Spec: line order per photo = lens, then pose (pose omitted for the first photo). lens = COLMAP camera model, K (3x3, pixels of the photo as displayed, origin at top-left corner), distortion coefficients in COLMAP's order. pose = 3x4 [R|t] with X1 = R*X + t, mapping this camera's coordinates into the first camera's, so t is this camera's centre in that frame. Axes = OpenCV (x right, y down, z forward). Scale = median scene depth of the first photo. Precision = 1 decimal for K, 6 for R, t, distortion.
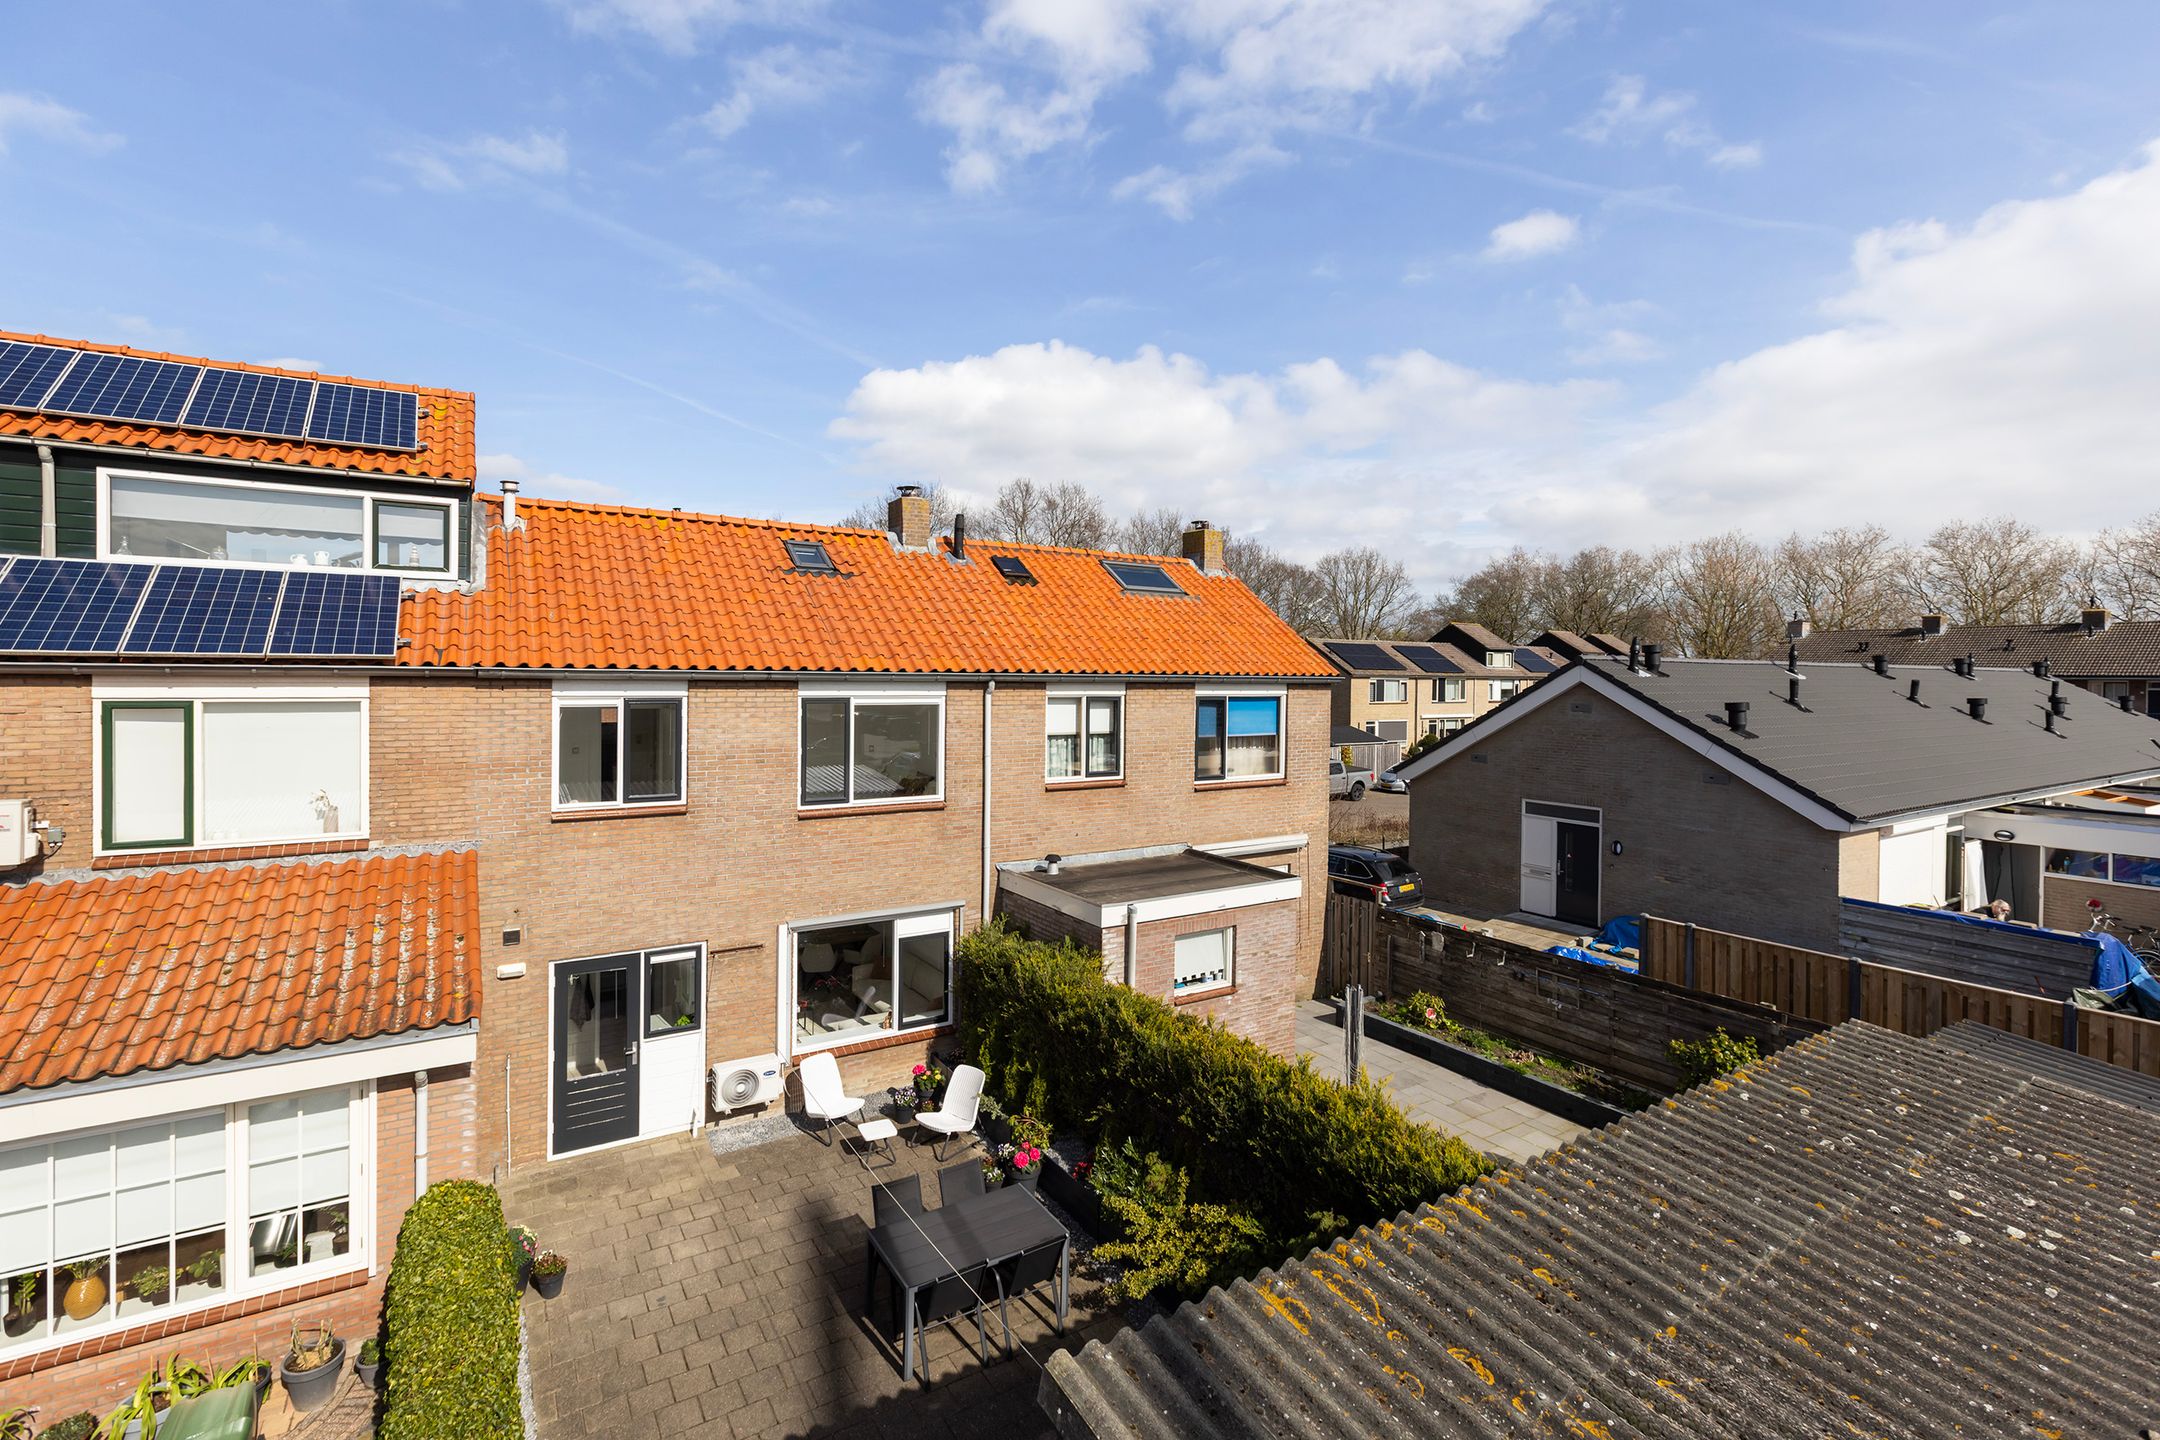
lens RADIAL K [[971.8, 0, 1075.2], [0, 971.8, 680.4], [0, 0, 1]] dist [-0.000223, 0.000064]
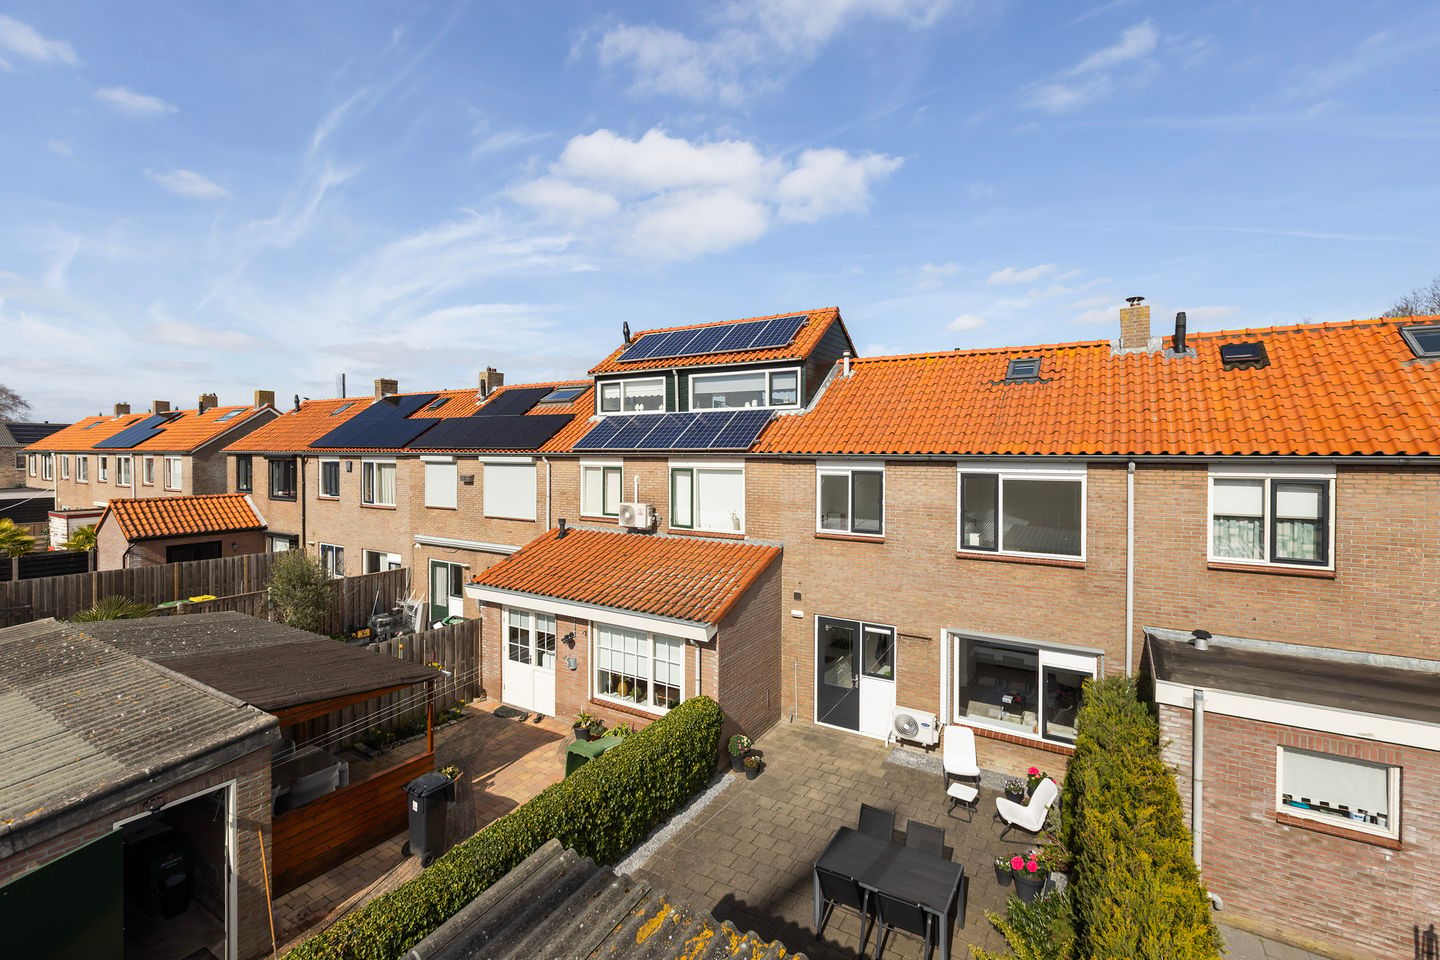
lens RADIAL K [[641.8, 0, 717.2], [0, 641.8, 460.3], [0, 0, 1]] dist [0.001605, -0.000690]
pose [[0.439803, 0.000793, -0.898094, 0.434599], [-0.005309, 0.999984, -0.001716, 0.002845], [0.898078, 0.005523, 0.439801, 0.284489]]
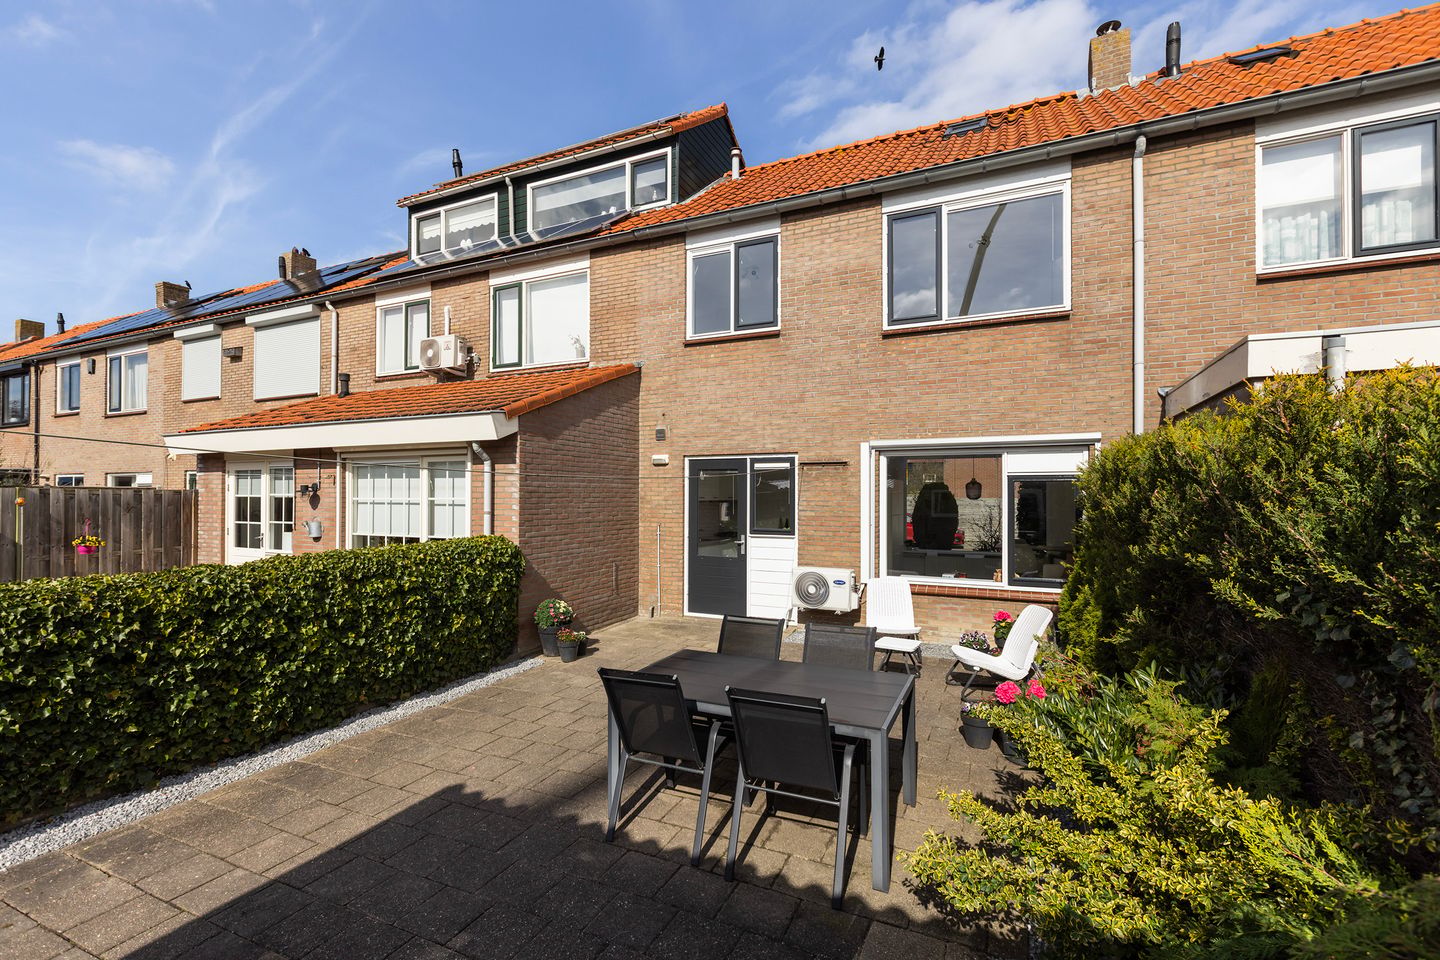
lens RADIAL K [[641.4, 0, 705.8], [0, 641.4, 490.7], [0, 0, 1]] dist [0.002176, 0.000534]
pose [[0.533423, -0.016968, -0.845679, 0.172896], [-0.002909, 0.999756, -0.021894, 0.330693], [0.845844, 0.014139, 0.533243, 0.541379]]
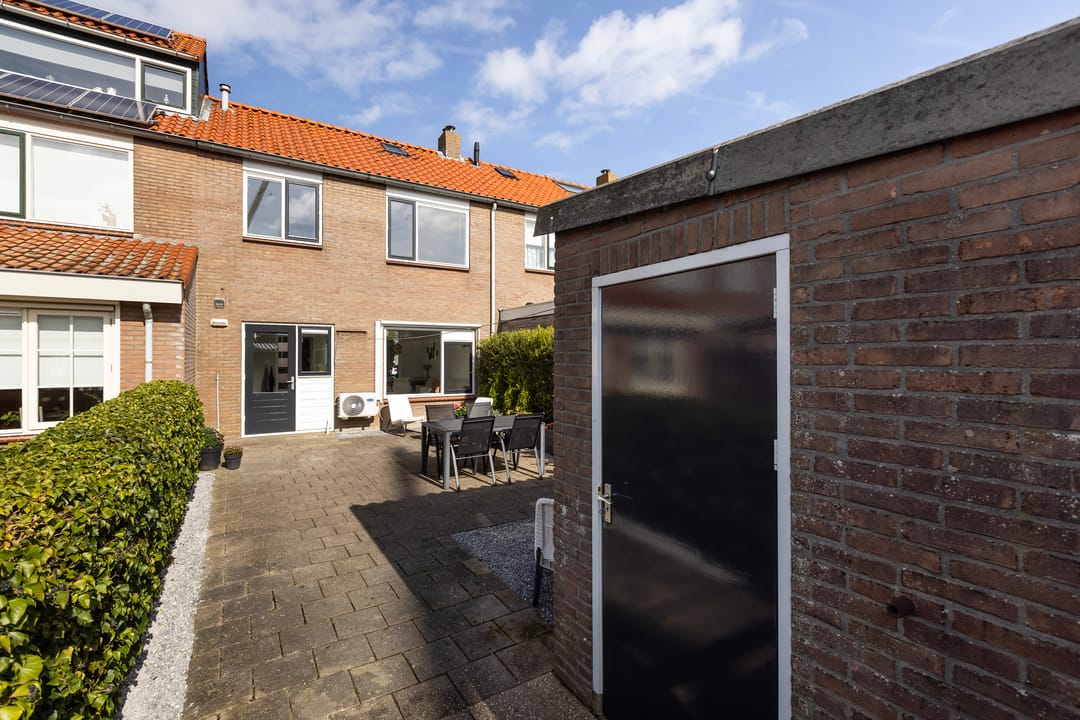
lens RADIAL K [[480.2, 0, 531.7], [0, 480.2, 356.3], [0, 0, 1]] dist [0.001178, -0.000014]
pose [[0.999914, -0.009284, -0.009289, -0.014649], [0.009206, 0.999922, -0.008422, 0.340986], [0.009366, 0.008336, 0.999921, 0.137467]]
